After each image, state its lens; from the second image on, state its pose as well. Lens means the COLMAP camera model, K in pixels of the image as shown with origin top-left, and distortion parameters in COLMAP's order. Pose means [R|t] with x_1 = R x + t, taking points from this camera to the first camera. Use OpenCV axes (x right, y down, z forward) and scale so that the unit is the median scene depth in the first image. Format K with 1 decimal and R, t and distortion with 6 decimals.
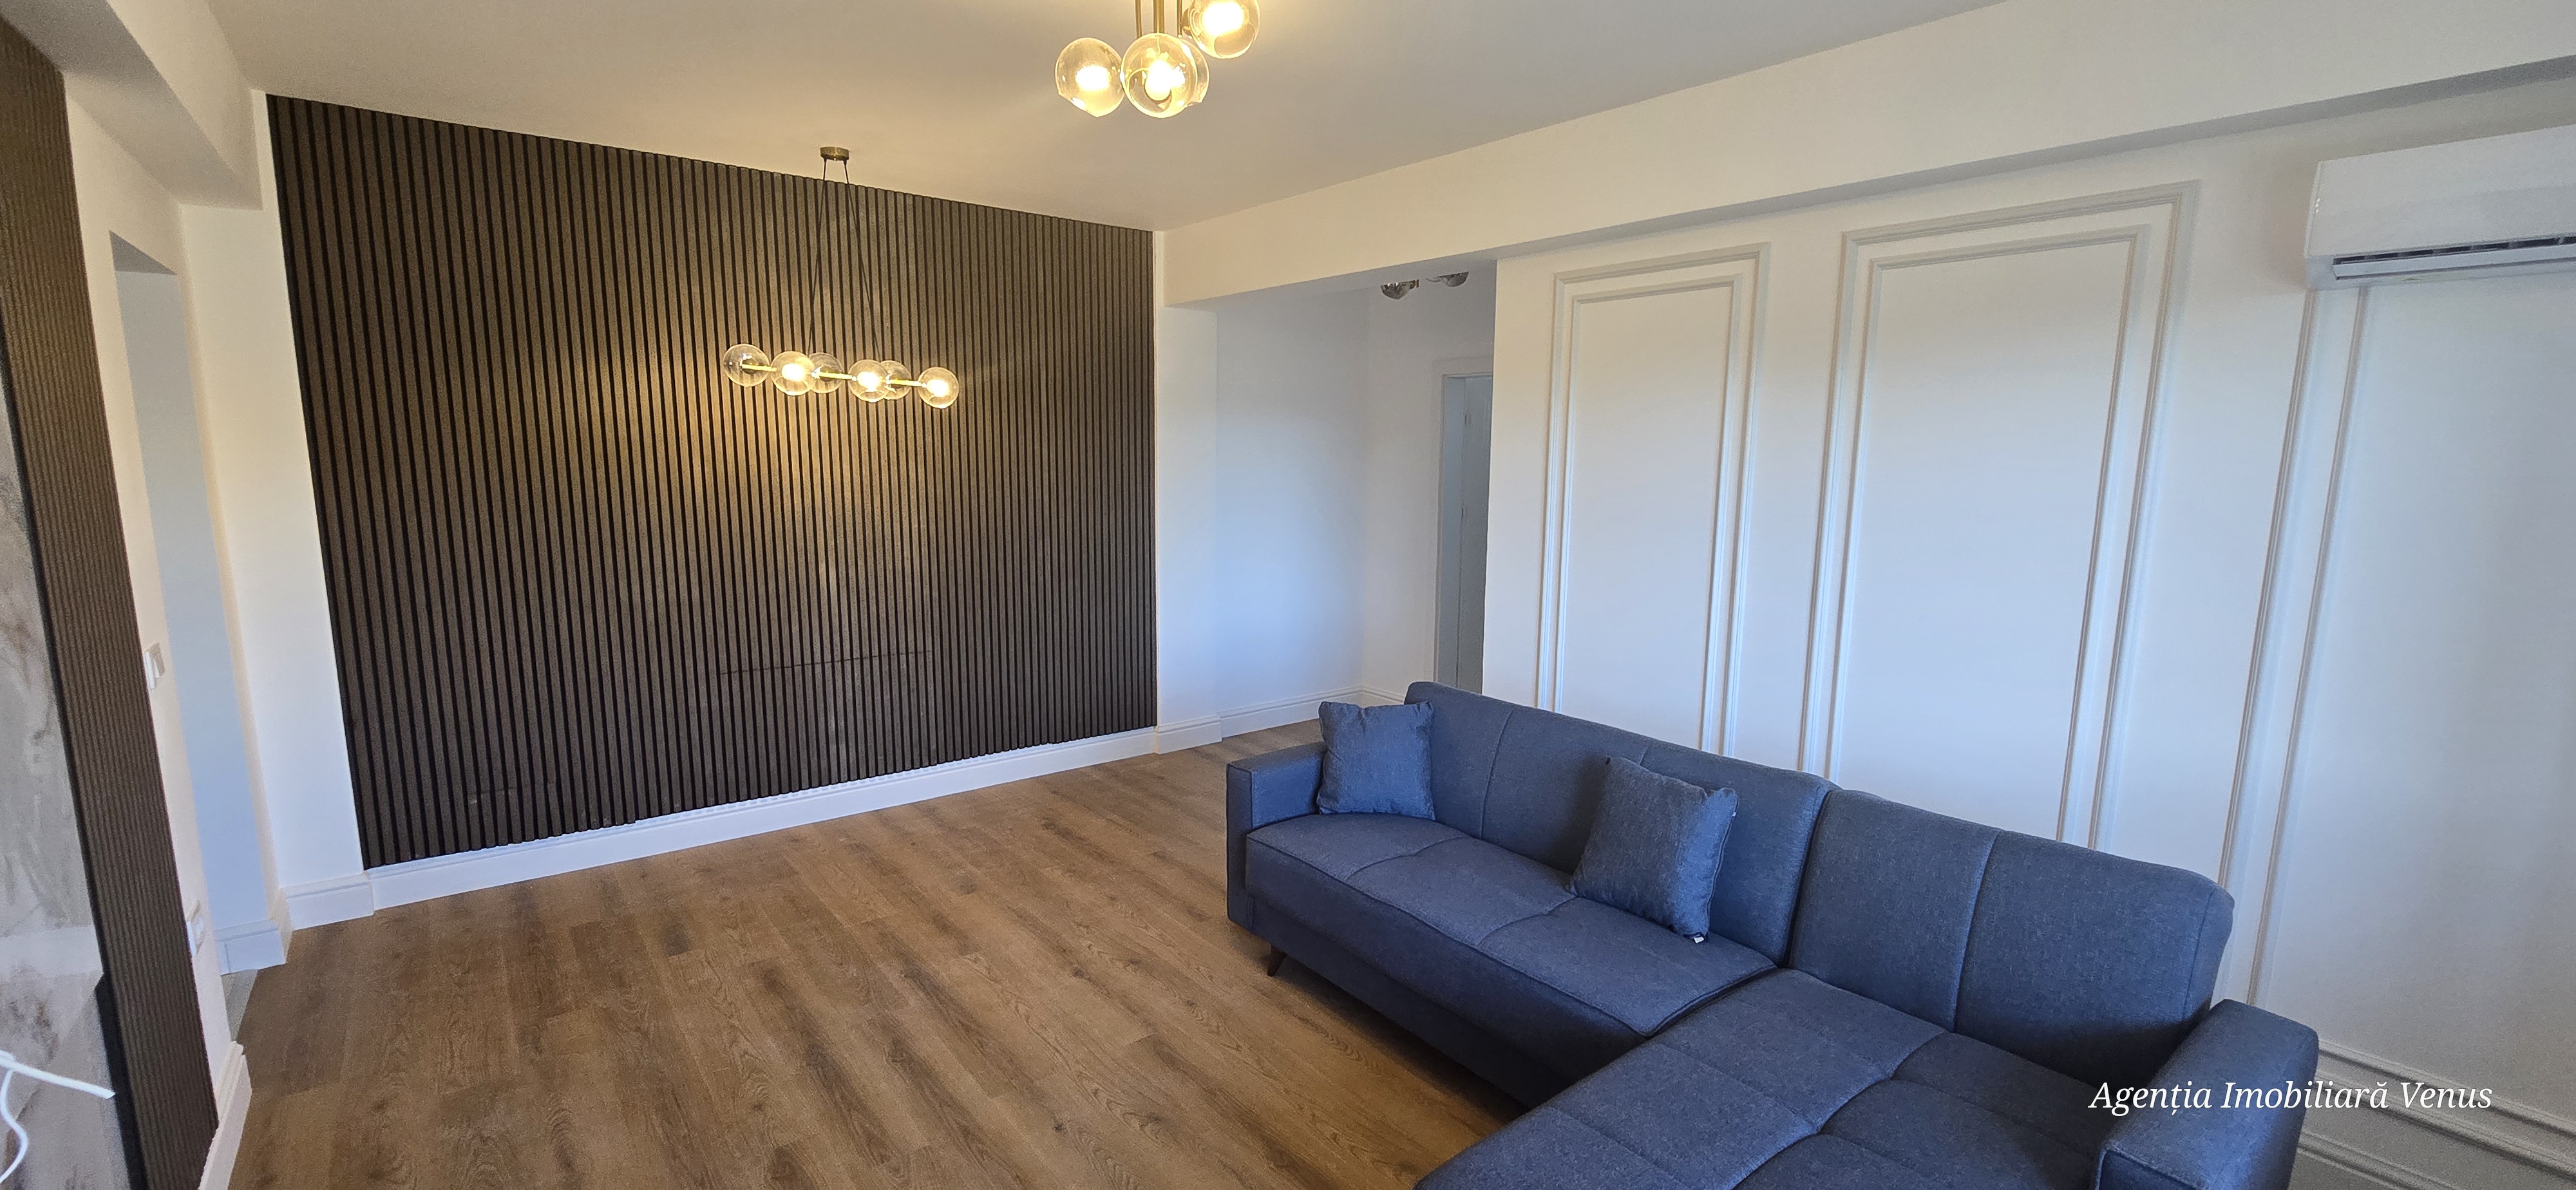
lens RADIAL K [[1051.1, 0, 1300.6], [0, 1051.1, 602.3], [0, 0, 1]] dist [0.000291, -0.000085]
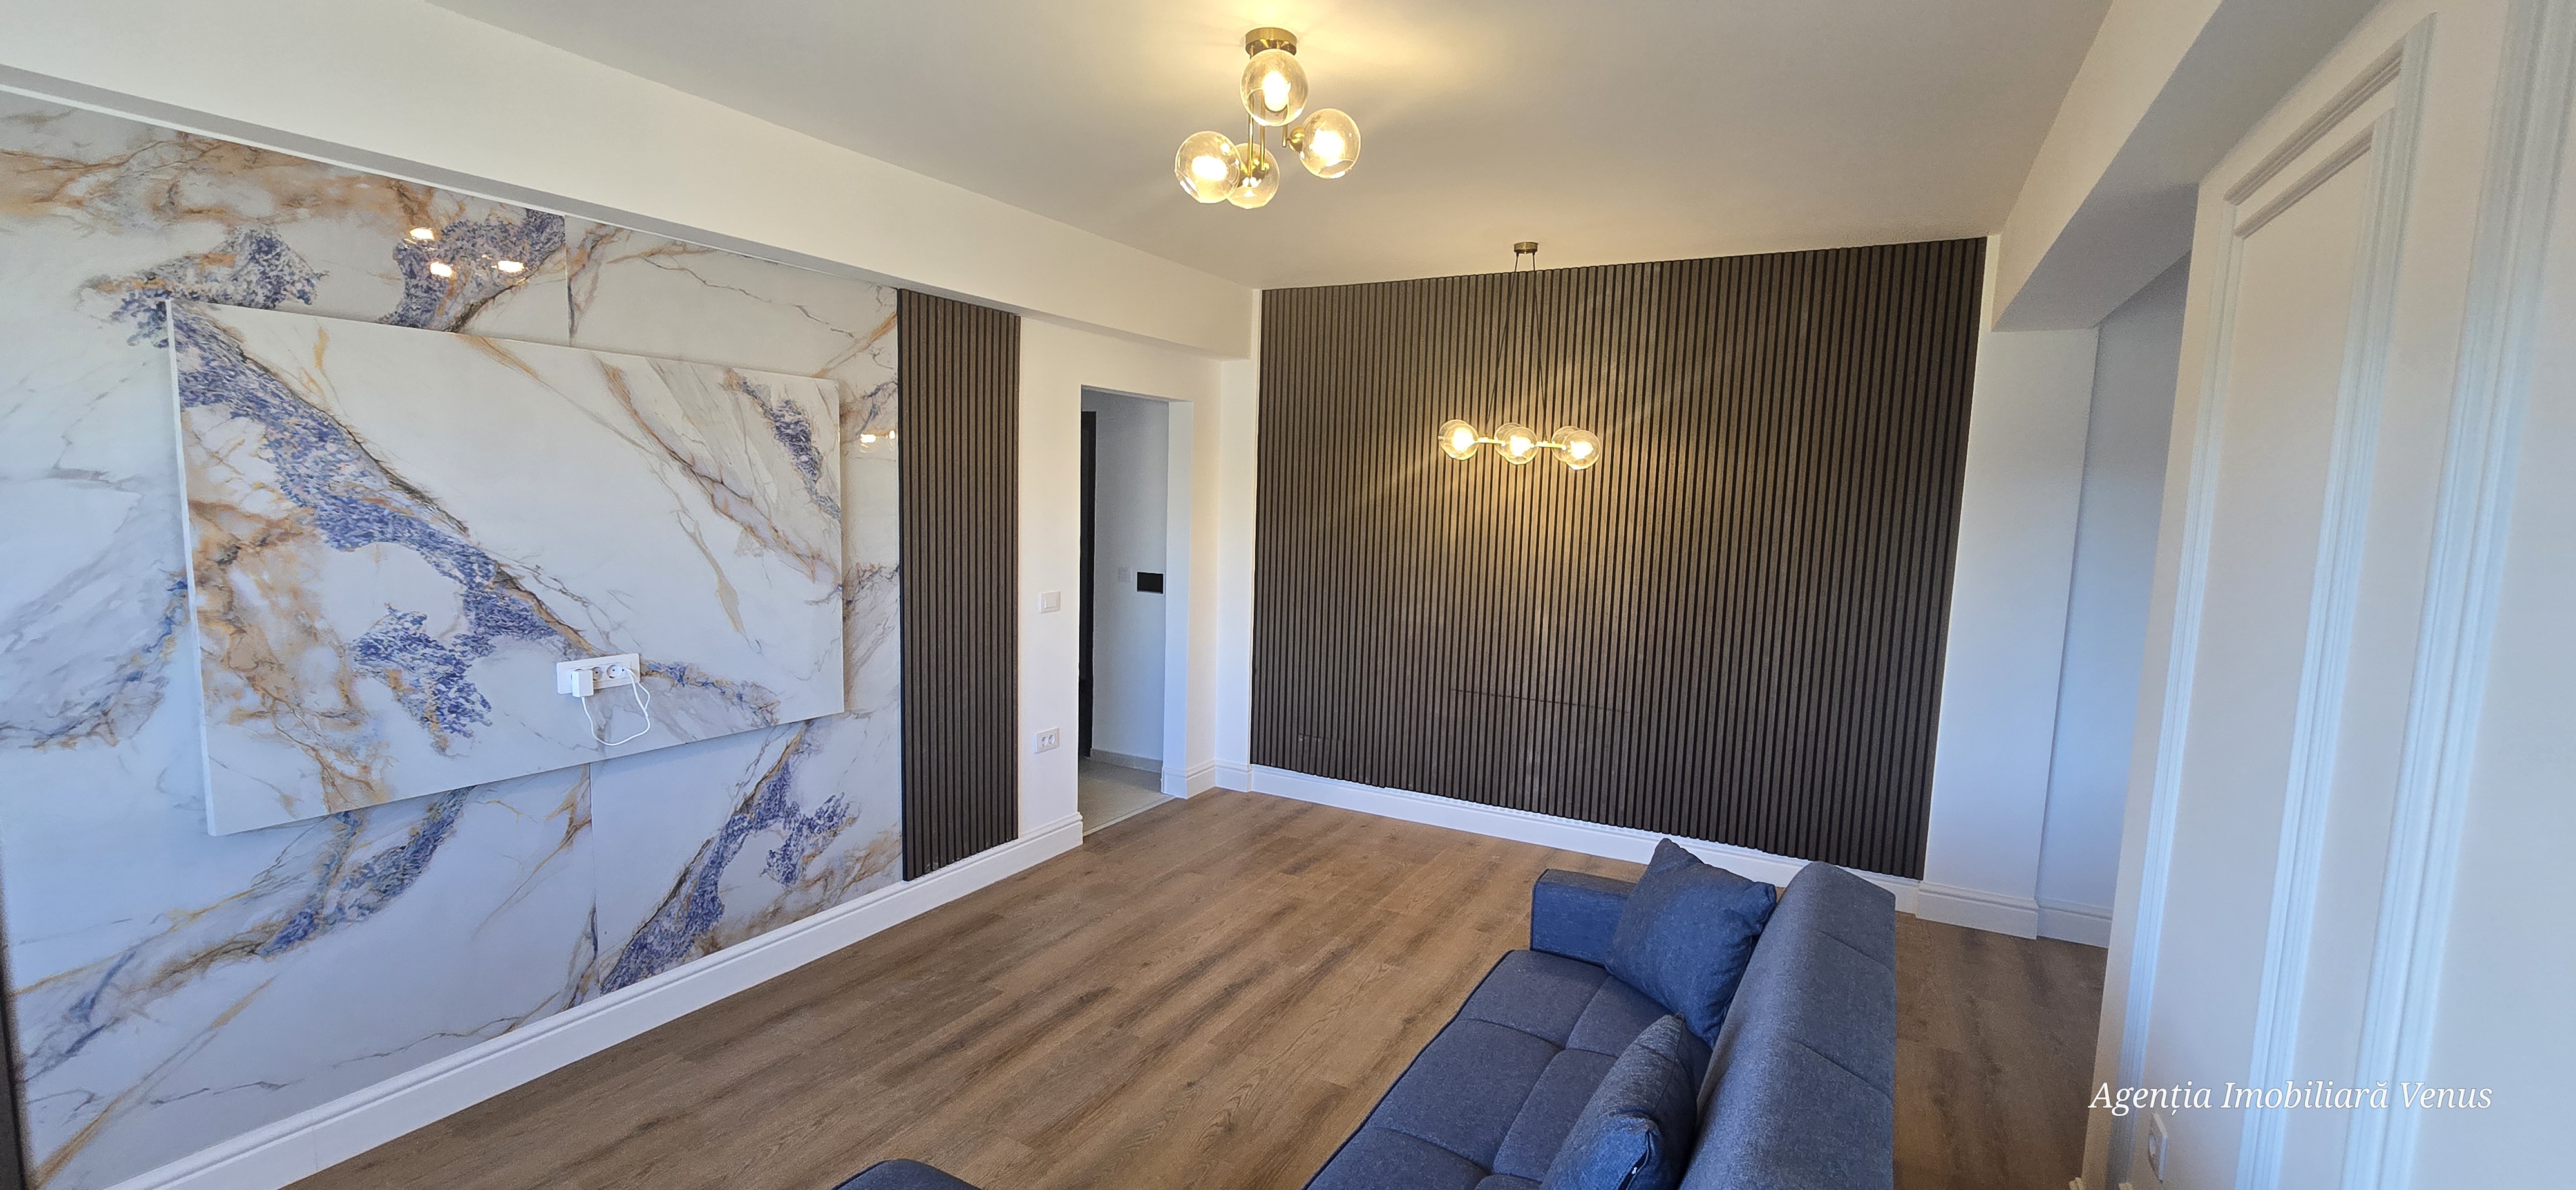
lens RADIAL K [[1051.1, 0, 1300.6], [0, 1051.1, 602.3], [0, 0, 1]] dist [0.000291, -0.000085]
pose [[0.387740, 0.098706, -0.916468, 0.549147], [-0.162568, 0.985988, 0.037414, -0.054539], [0.907320, 0.134482, 0.398354, 0.390986]]
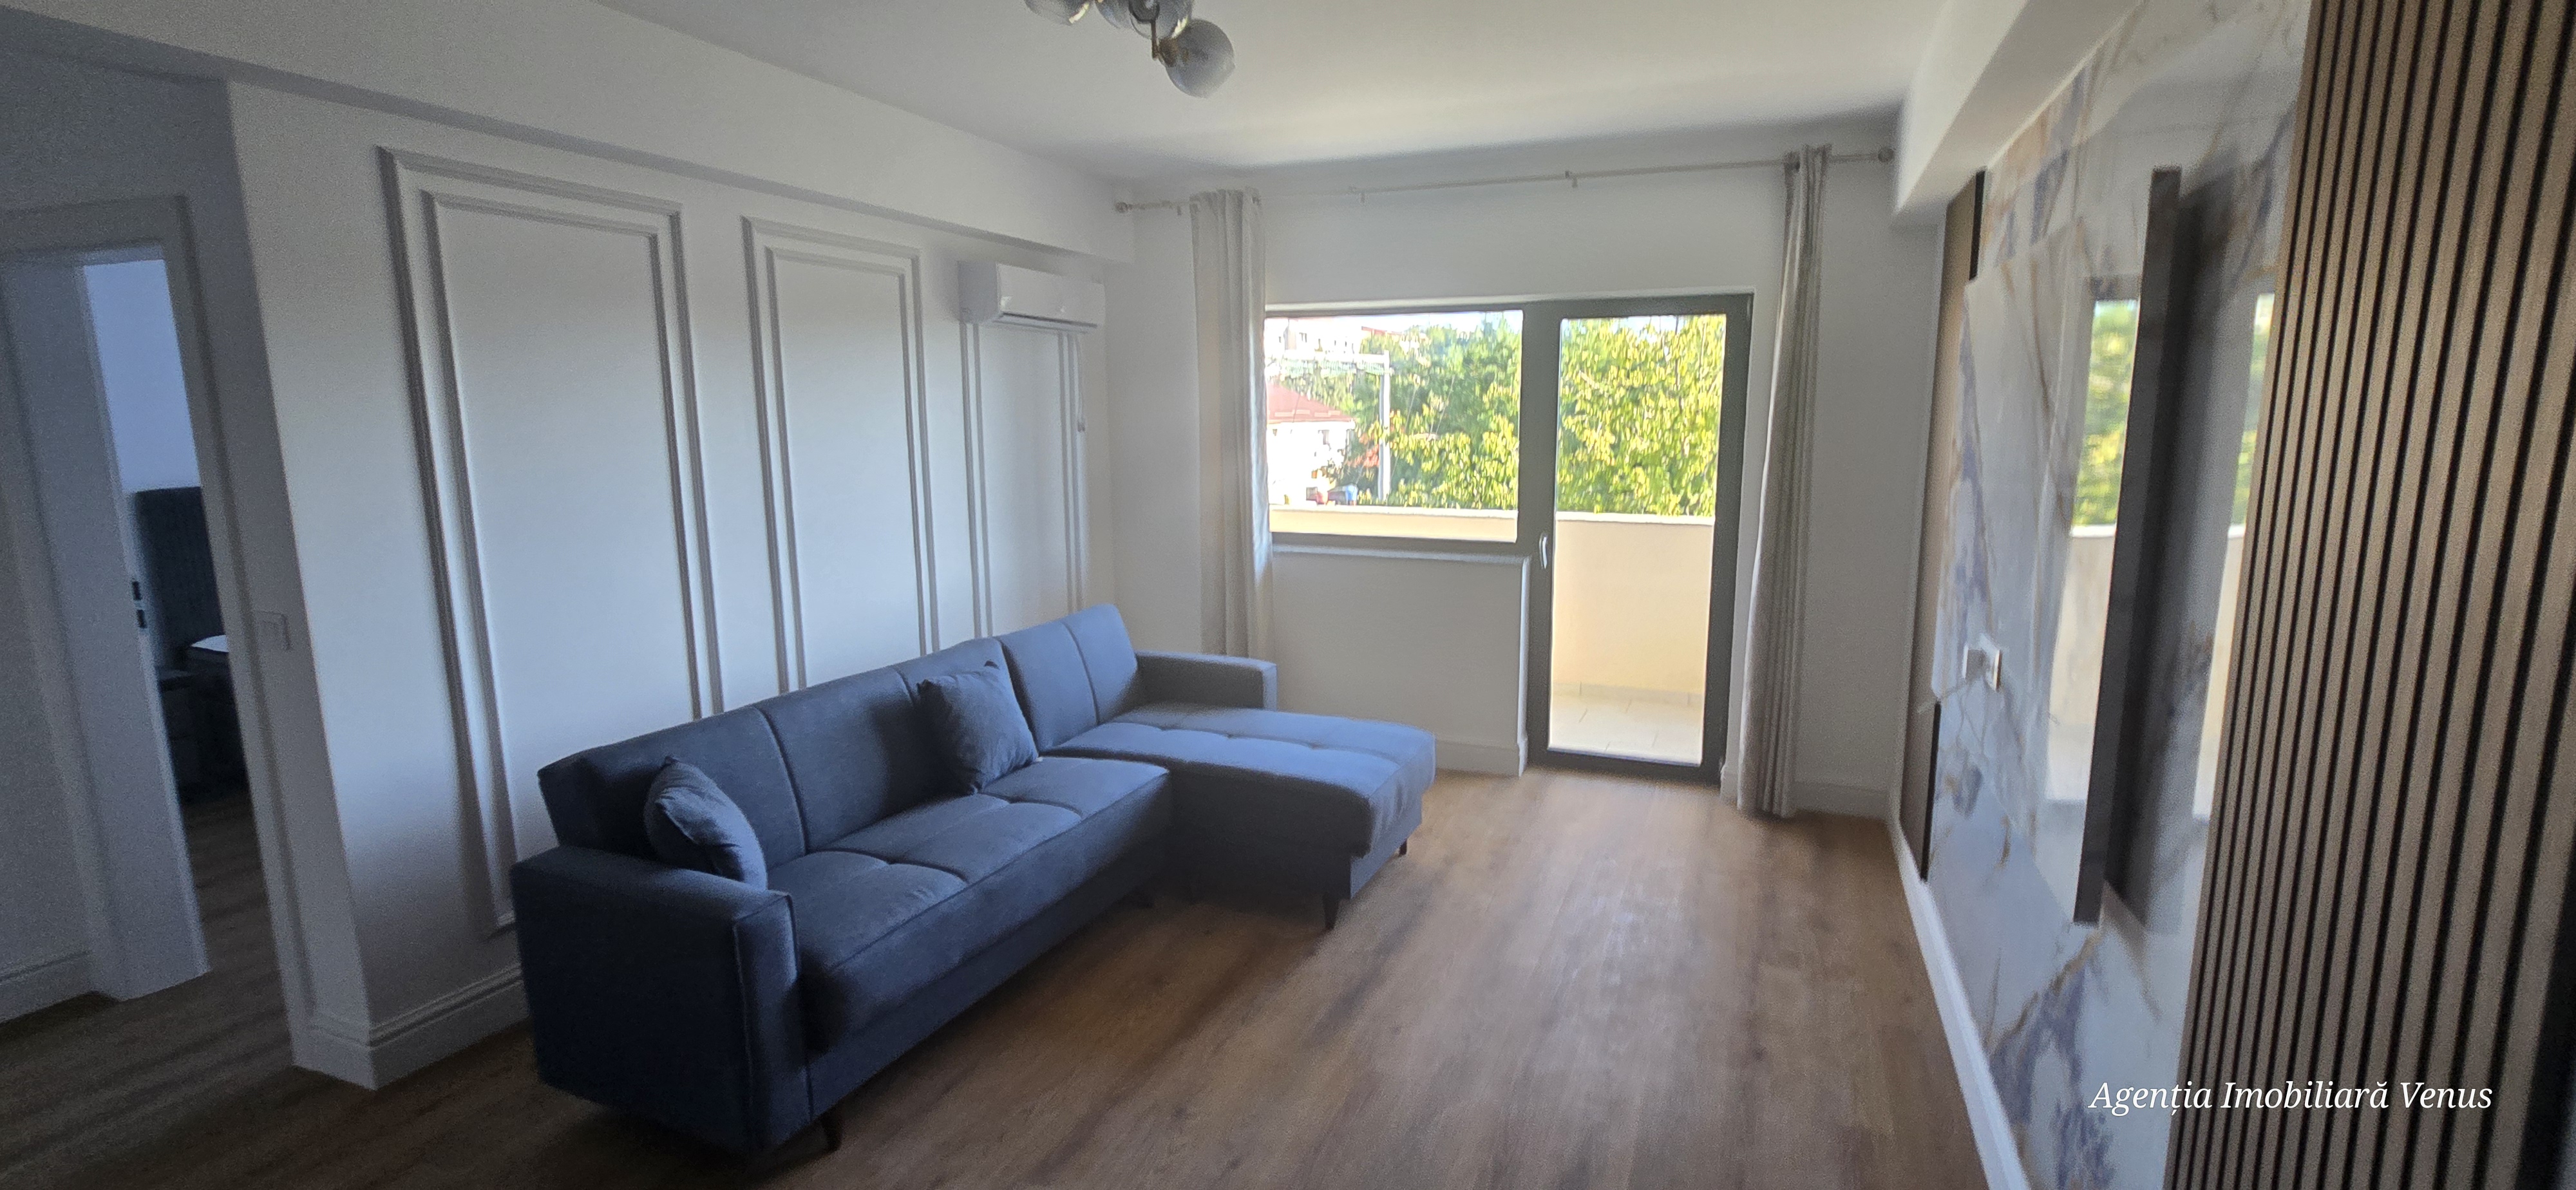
lens RADIAL K [[1051.1, 0, 1300.6], [0, 1051.1, 602.3], [0, 0, 1]] dist [0.000291, -0.000085]
pose [[-0.458464, -0.159447, 0.874293, -0.642259], [0.134127, 0.960091, 0.245428, -0.116290], [-0.878533, 0.229786, -0.418781, 0.812552]]
